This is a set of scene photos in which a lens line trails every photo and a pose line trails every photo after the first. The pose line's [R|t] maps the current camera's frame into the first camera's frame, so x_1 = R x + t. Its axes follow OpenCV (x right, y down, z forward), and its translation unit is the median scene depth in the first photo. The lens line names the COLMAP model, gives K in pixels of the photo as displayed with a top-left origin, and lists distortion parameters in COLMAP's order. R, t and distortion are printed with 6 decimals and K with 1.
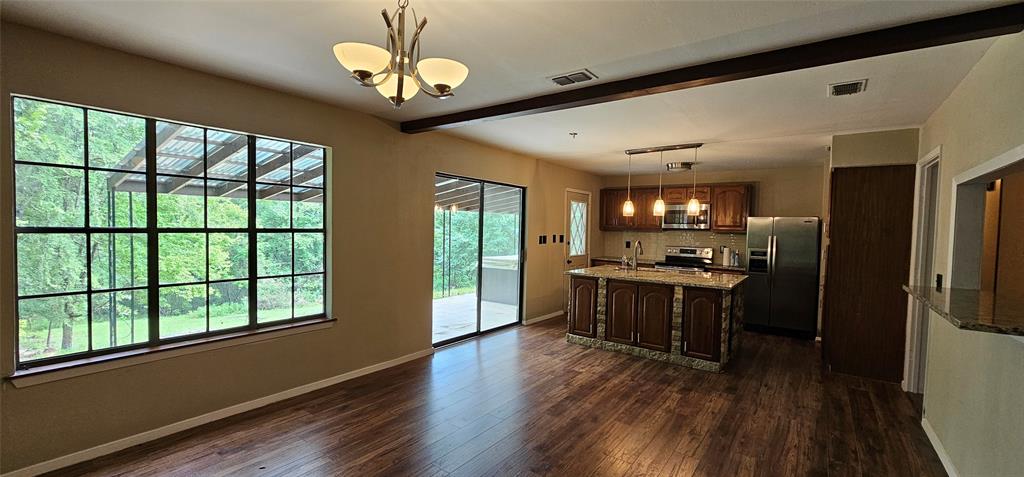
lens RADIAL K [[420.7, 0, 509.5], [0, 420.7, 240.8], [0, 0, 1]] dist [-0.000923, -0.000413]
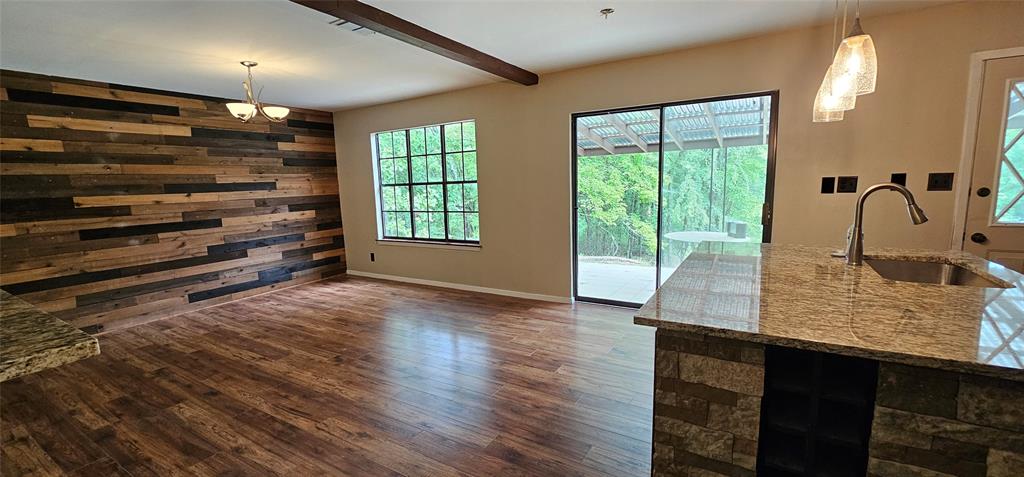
lens RADIAL K [[420.7, 0, 509.5], [0, 420.7, 240.8], [0, 0, 1]] dist [-0.000923, -0.000413]
pose [[0.086975, 0.110799, -0.990030, 0.910180], [-0.001271, 0.993807, 0.111111, 0.014450], [0.996210, -0.008405, 0.086577, 0.929891]]
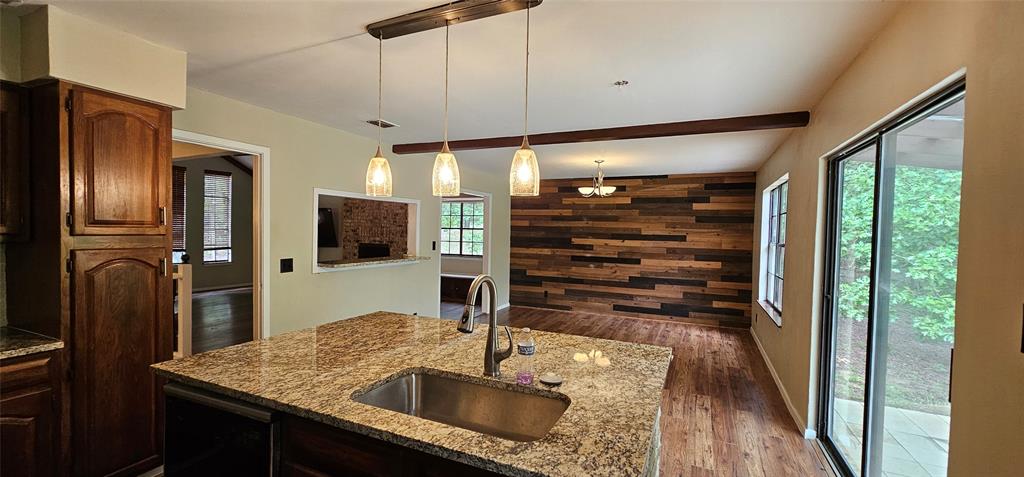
lens RADIAL K [[420.7, 0, 509.5], [0, 420.7, 240.8], [0, 0, 1]] dist [-0.000923, -0.000413]
pose [[-0.977207, -0.045213, -0.207419, 0.496448], [-0.057802, 0.996810, 0.055036, -0.055627], [0.204269, 0.065771, -0.976703, 1.832975]]
